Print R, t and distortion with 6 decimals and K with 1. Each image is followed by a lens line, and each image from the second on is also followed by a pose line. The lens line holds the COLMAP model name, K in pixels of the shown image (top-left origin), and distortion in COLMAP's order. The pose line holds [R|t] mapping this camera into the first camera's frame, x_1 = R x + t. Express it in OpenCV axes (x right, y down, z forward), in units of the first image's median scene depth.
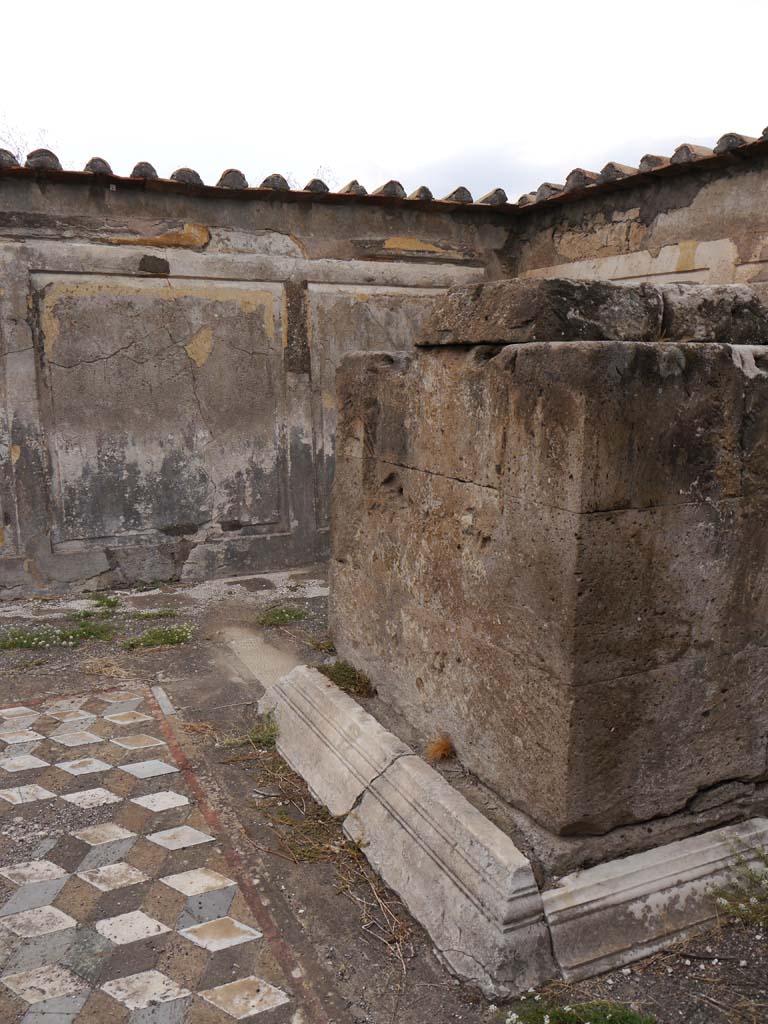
lens RADIAL K [[840.9, 0, 378.6], [0, 840.9, 511.9], [0, 0, 1]] dist [-0.045158, 0.029611]
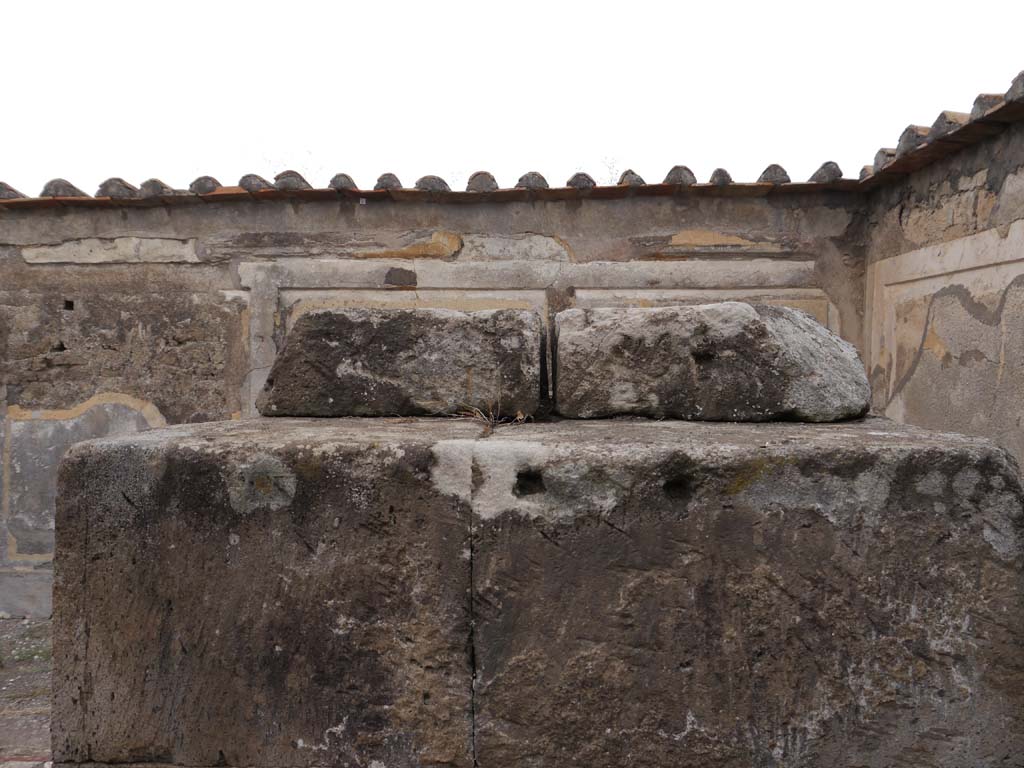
lens RADIAL K [[840.9, 0, 513.1], [0, 840.9, 383.1], [0, 0, 1]] dist [-0.045158, 0.029611]
pose [[0.888900, 0.017425, -0.457770, 0.292386], [-0.080771, 0.989583, -0.119173, -0.078211], [0.450924, 0.142907, 0.881048, 0.250805]]
